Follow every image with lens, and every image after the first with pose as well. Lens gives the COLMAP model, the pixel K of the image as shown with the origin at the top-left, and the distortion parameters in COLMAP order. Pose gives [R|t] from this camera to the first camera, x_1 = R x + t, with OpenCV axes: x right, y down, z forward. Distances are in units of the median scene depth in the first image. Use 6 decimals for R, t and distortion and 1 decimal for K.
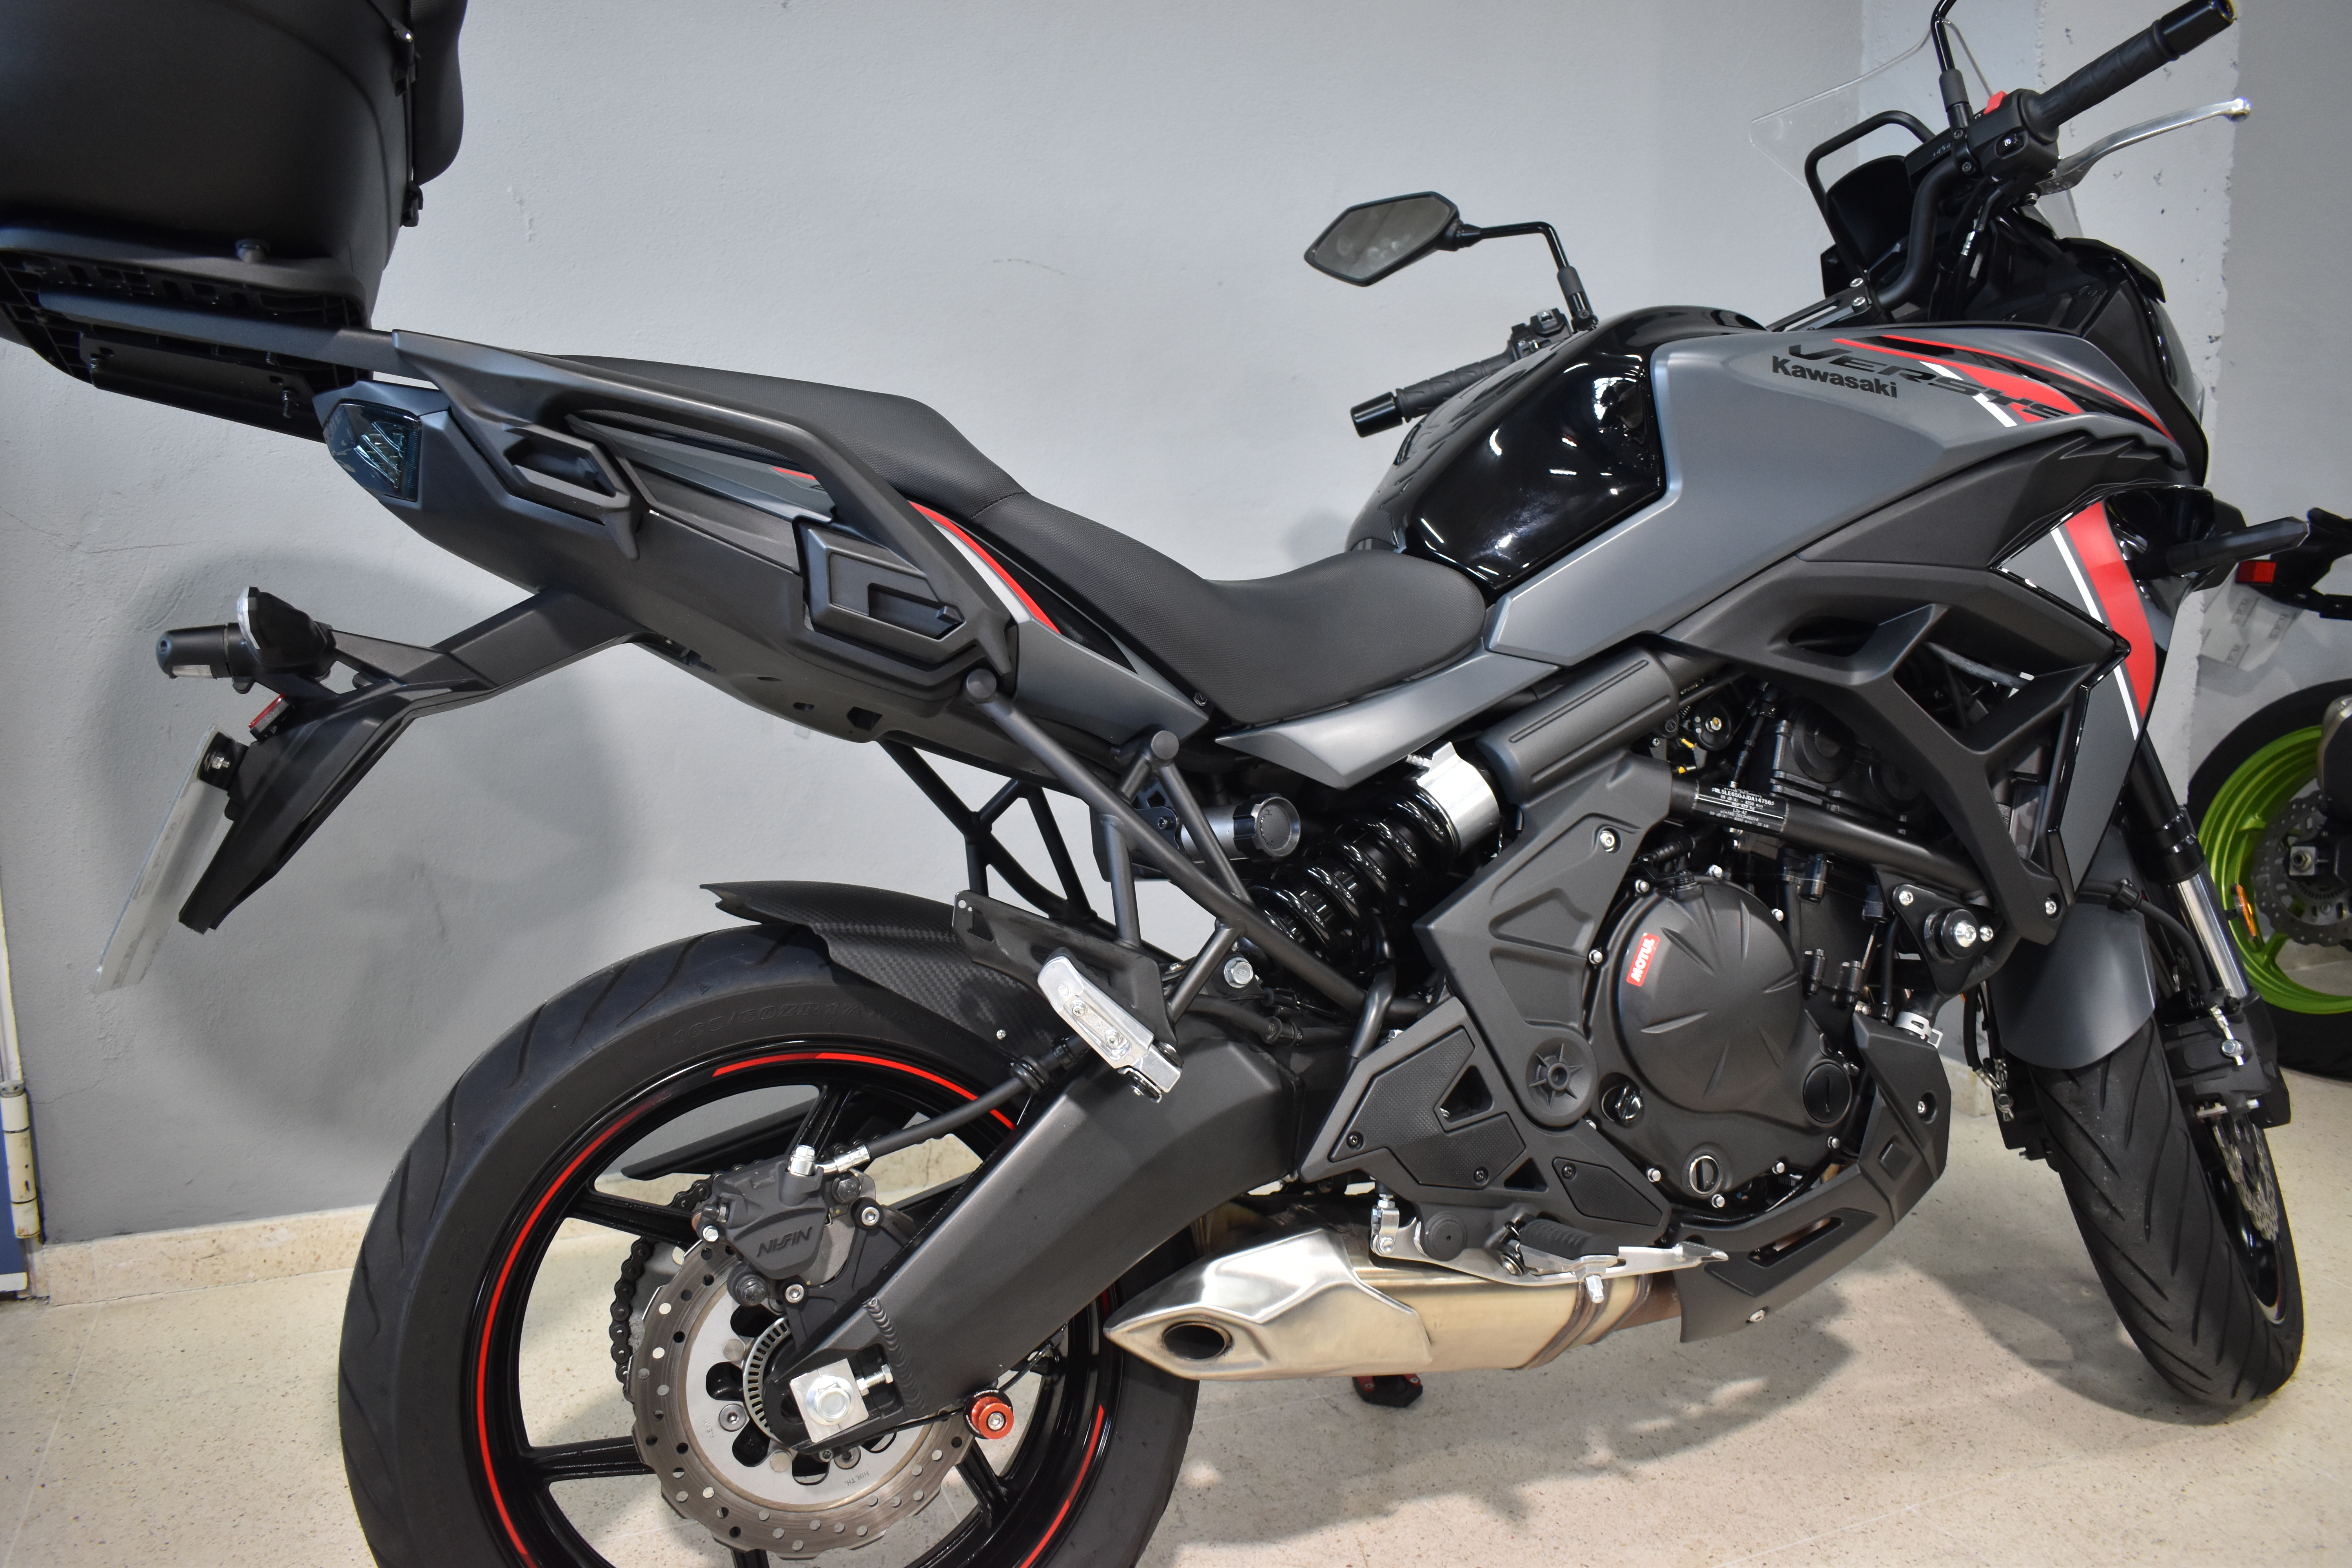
lens RADIAL K [[1812.3, 0, 1176.0], [0, 1812.3, 784.0], [0, 0, 1]] dist [-0.013137, -0.000829]
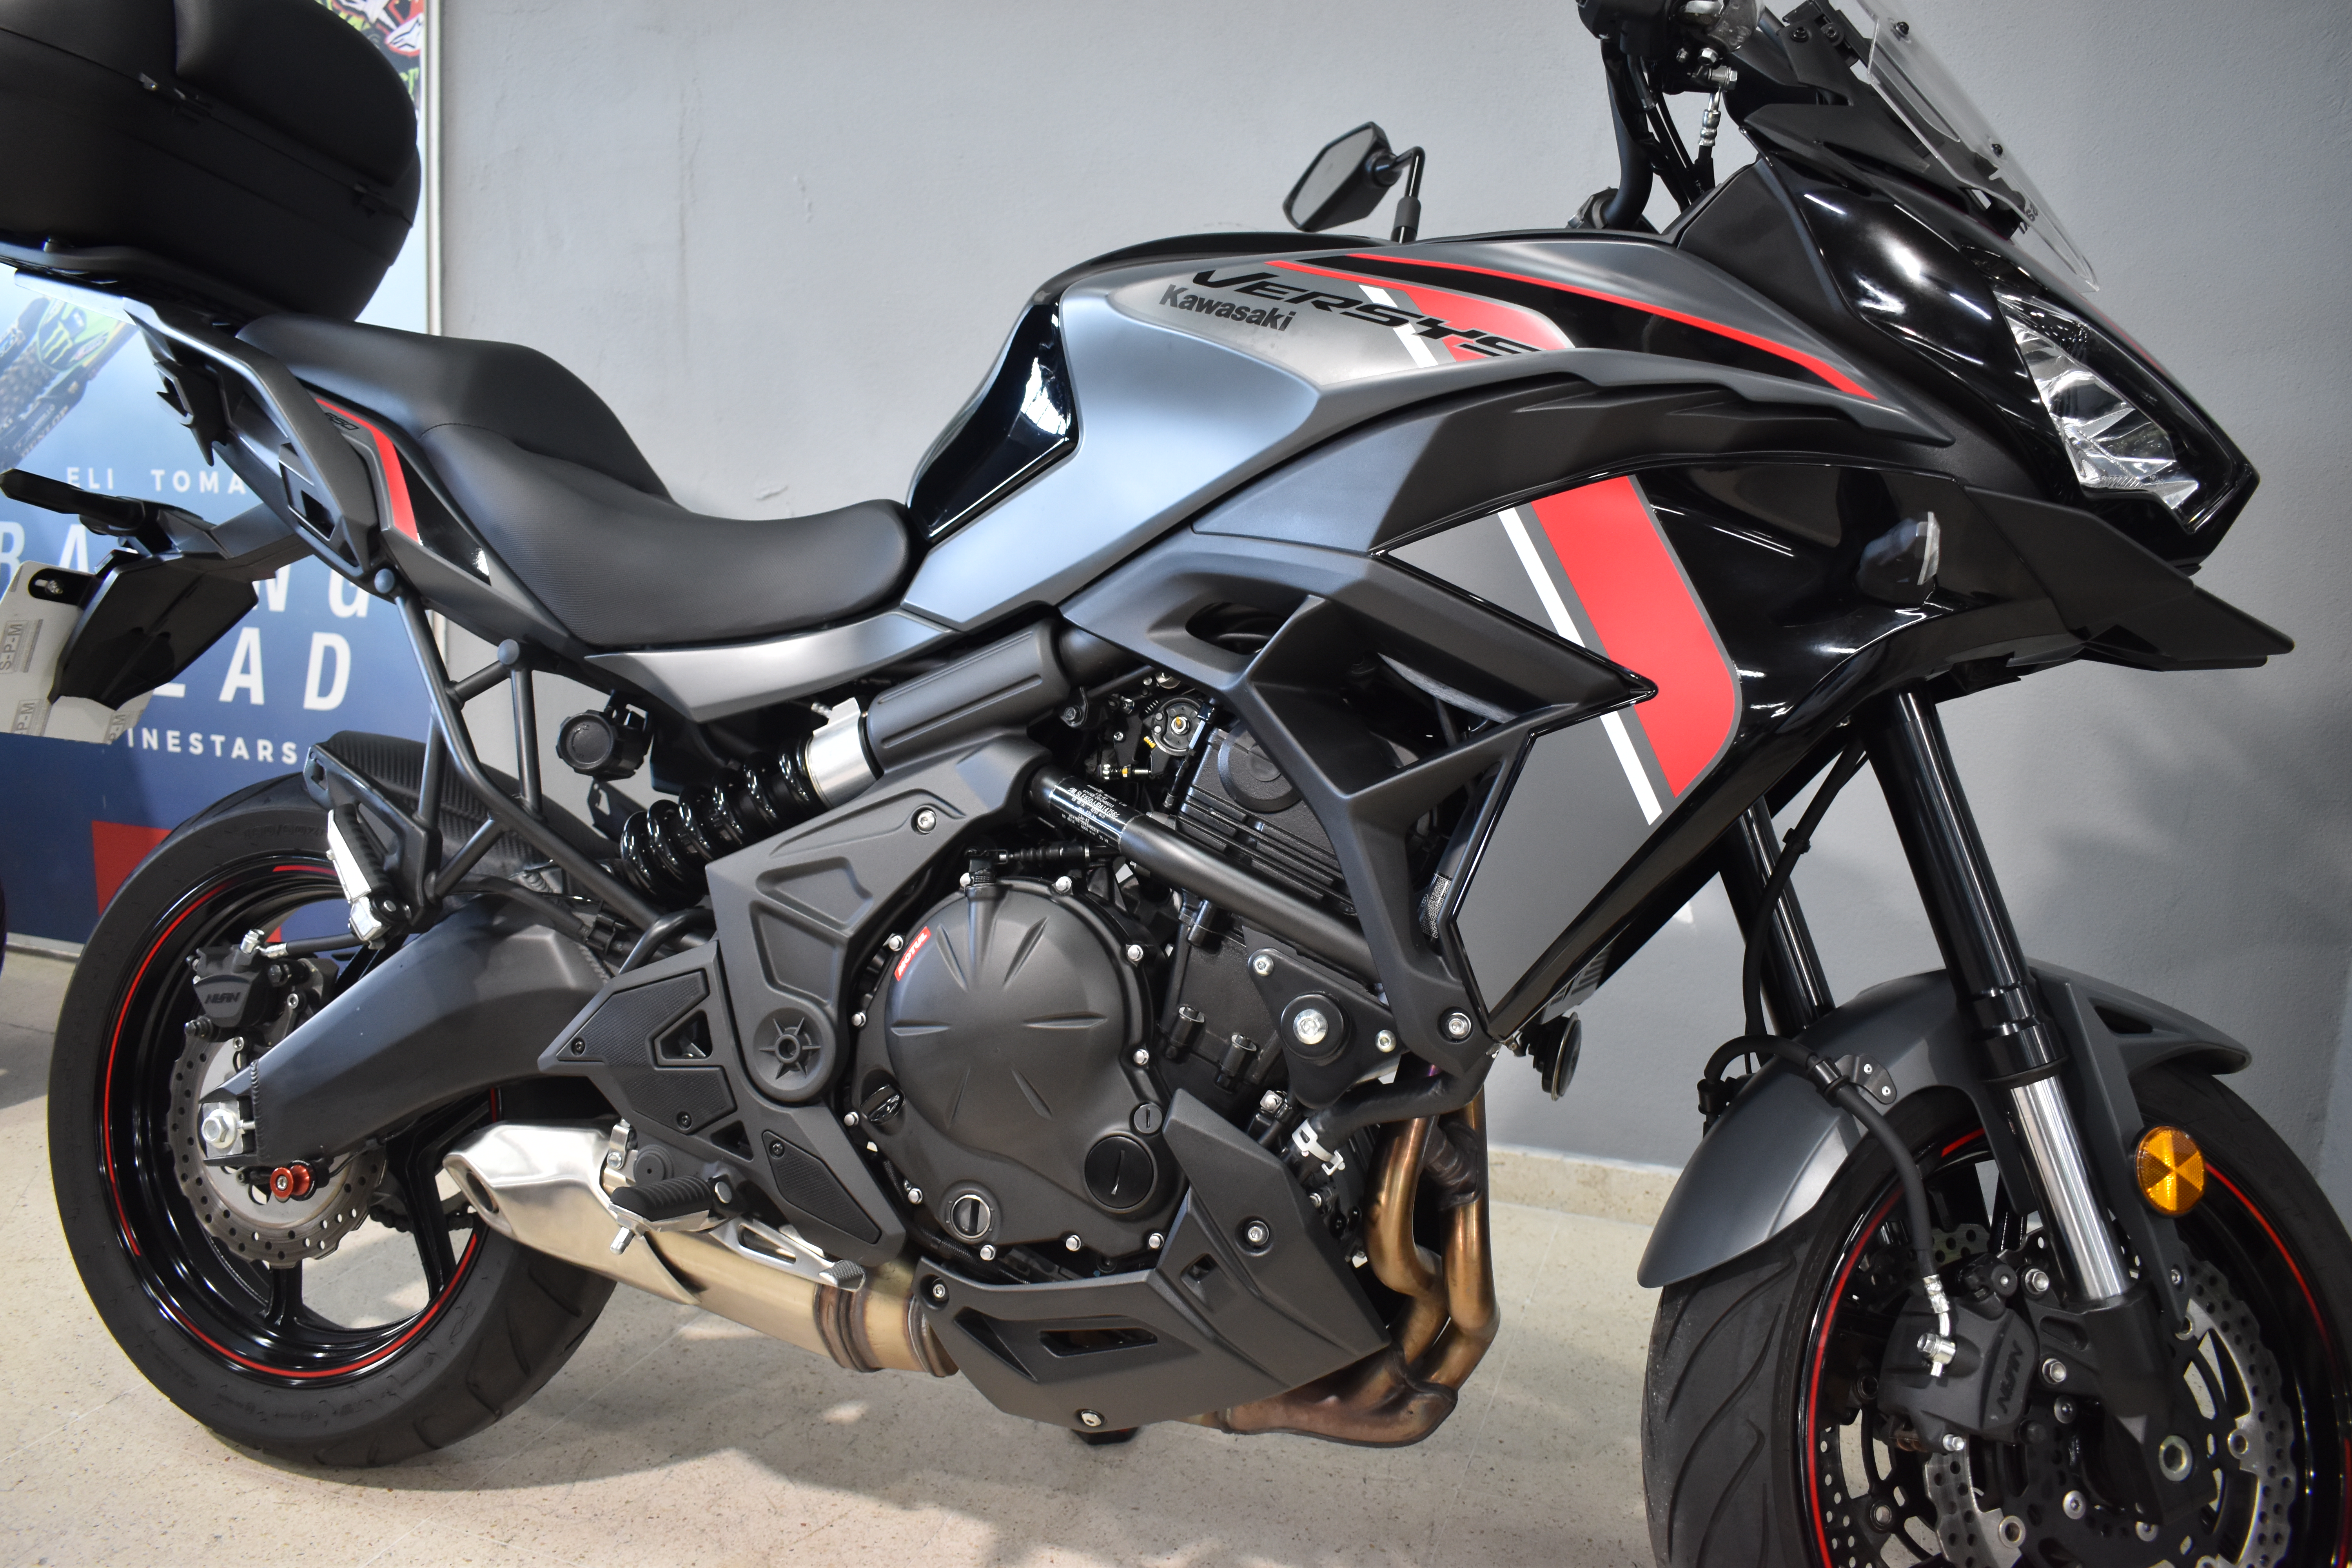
lens RADIAL K [[1814.4, 0, 1176.0], [0, 1814.4, 784.0], [0, 0, 1]] dist [0.007397, 0.000611]
pose [[0.733404, 0.145428, -0.664055, 0.917410], [-0.141967, 0.988076, 0.059596, -0.059048], [0.664803, 0.050566, 0.745305, 0.387274]]
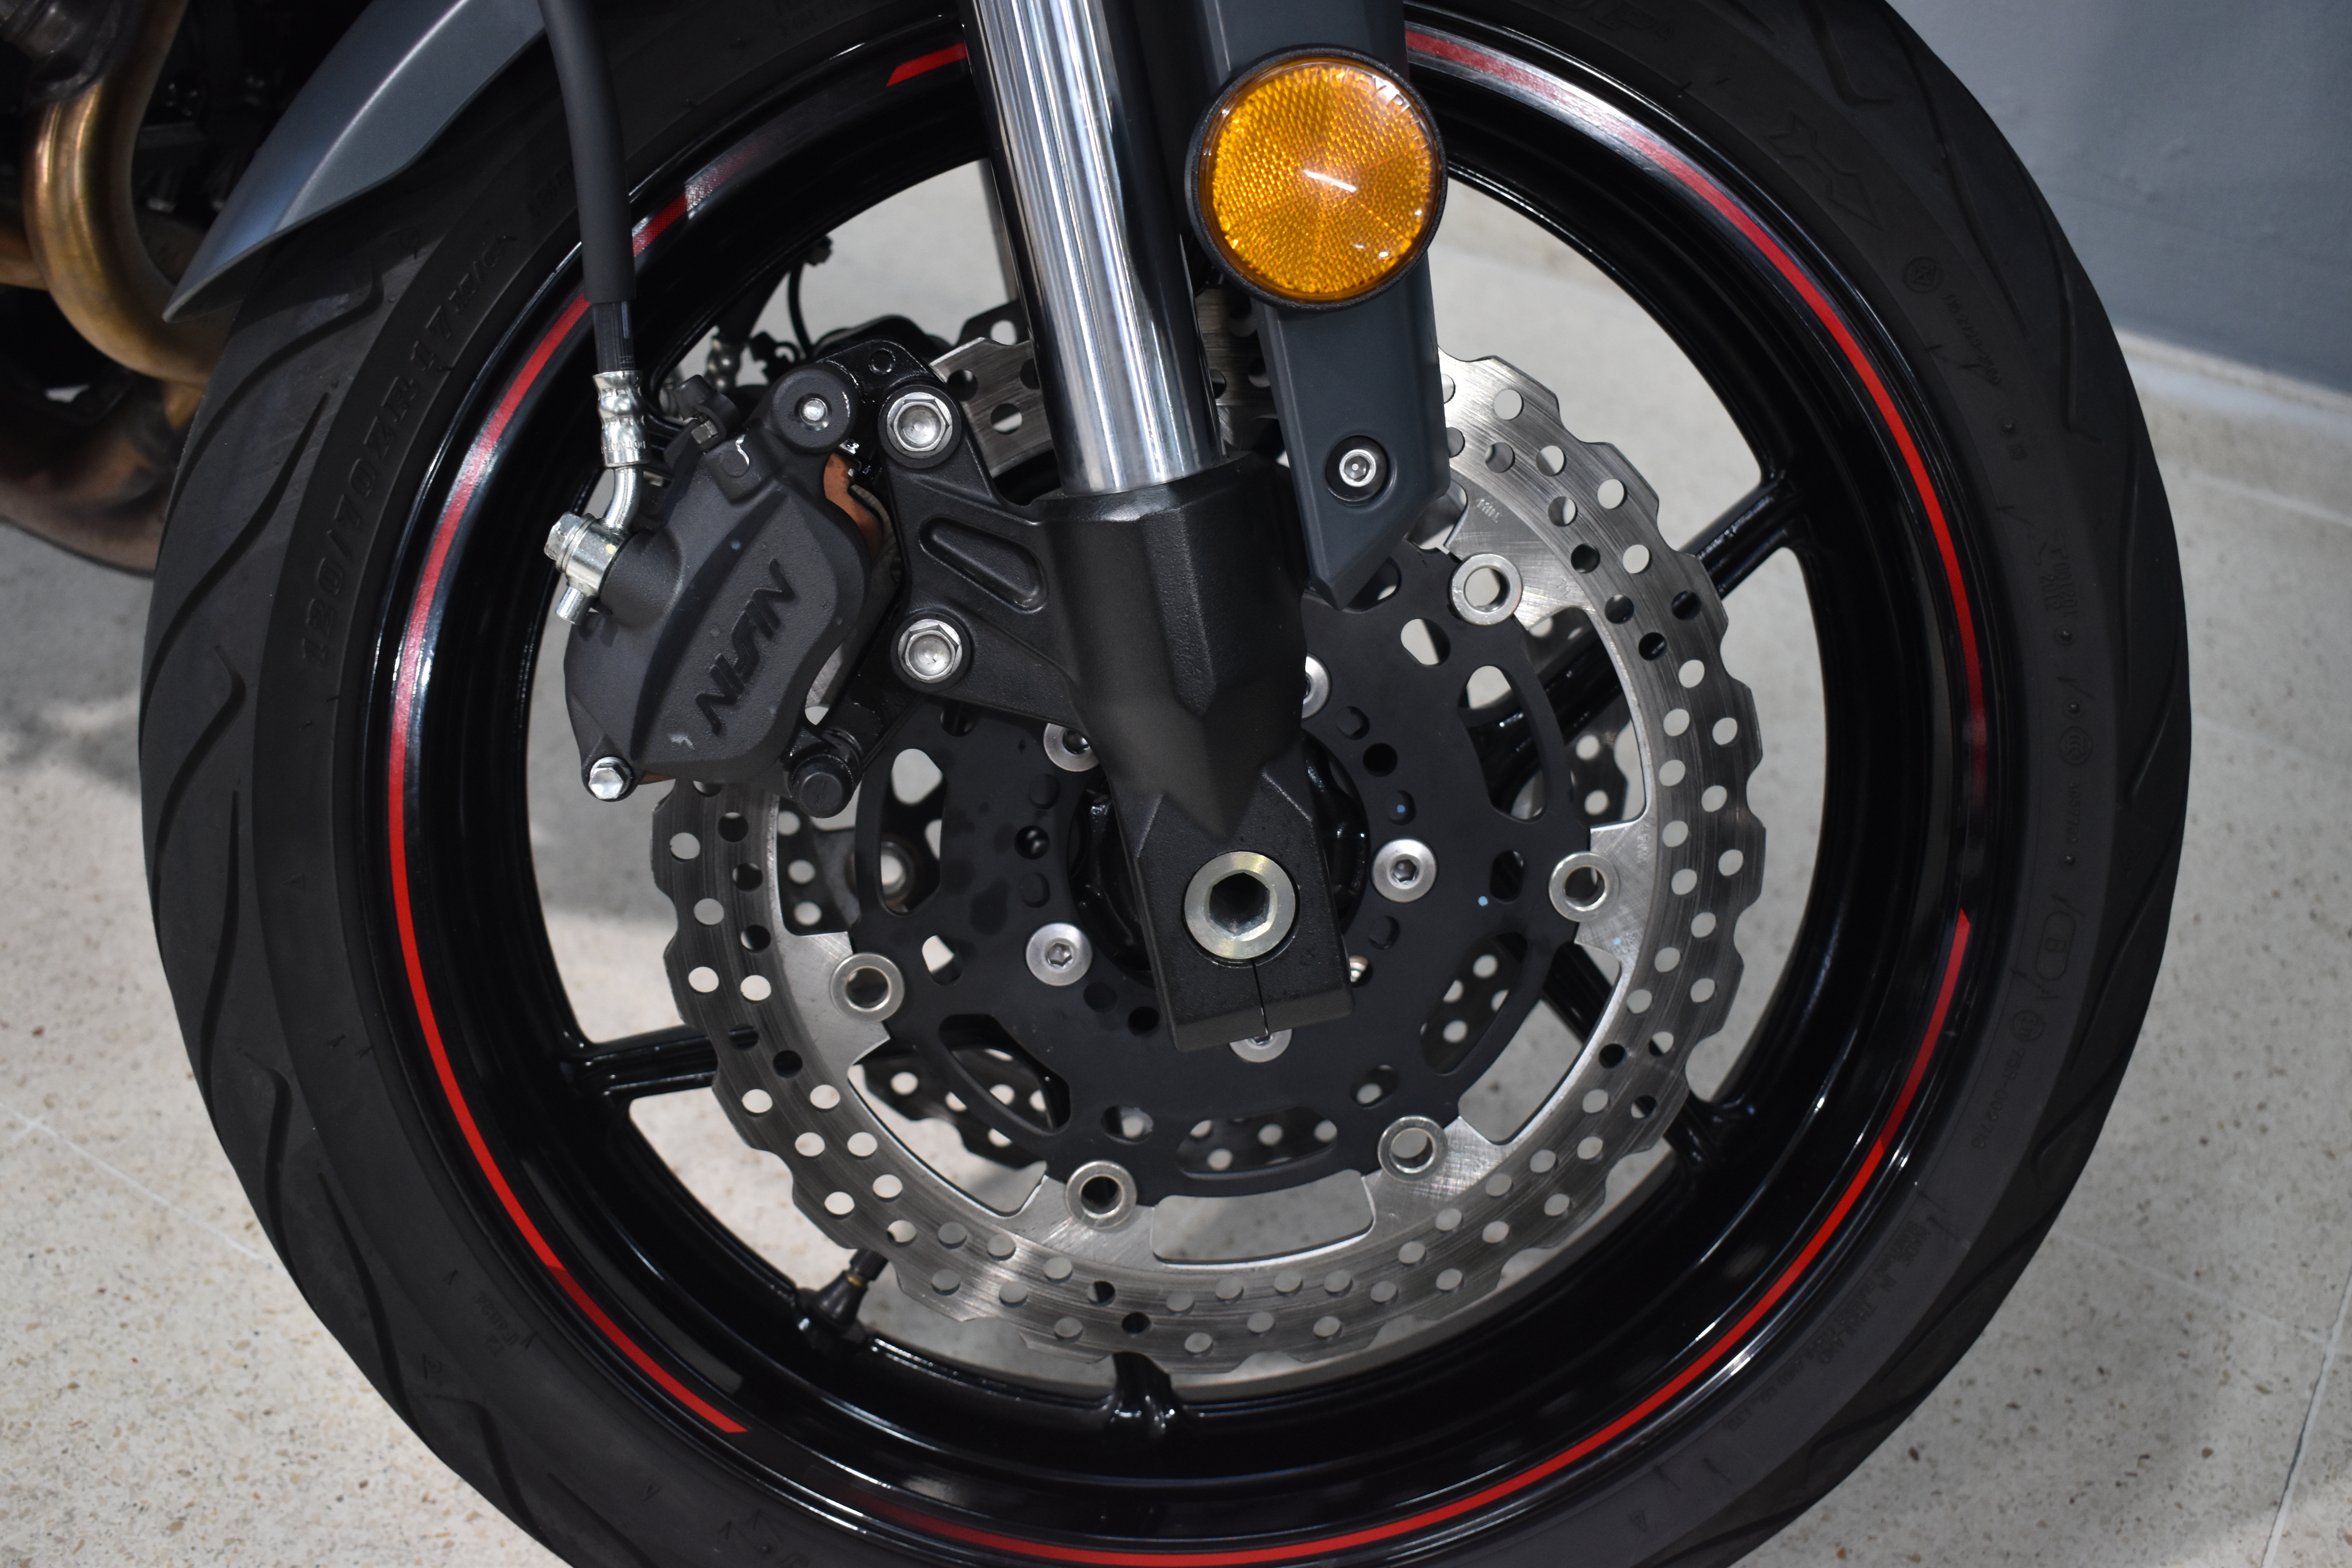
lens RADIAL K [[2596.2, 0, 1176.0], [0, 2596.2, 784.0], [0, 0, 1]] dist [-0.004927, 0.000374]
pose [[0.513158, 0.535196, -0.670995, 1.026696], [-0.163734, 0.828463, 0.535575, -0.034017], [0.842532, -0.164971, 0.512762, 1.028316]]
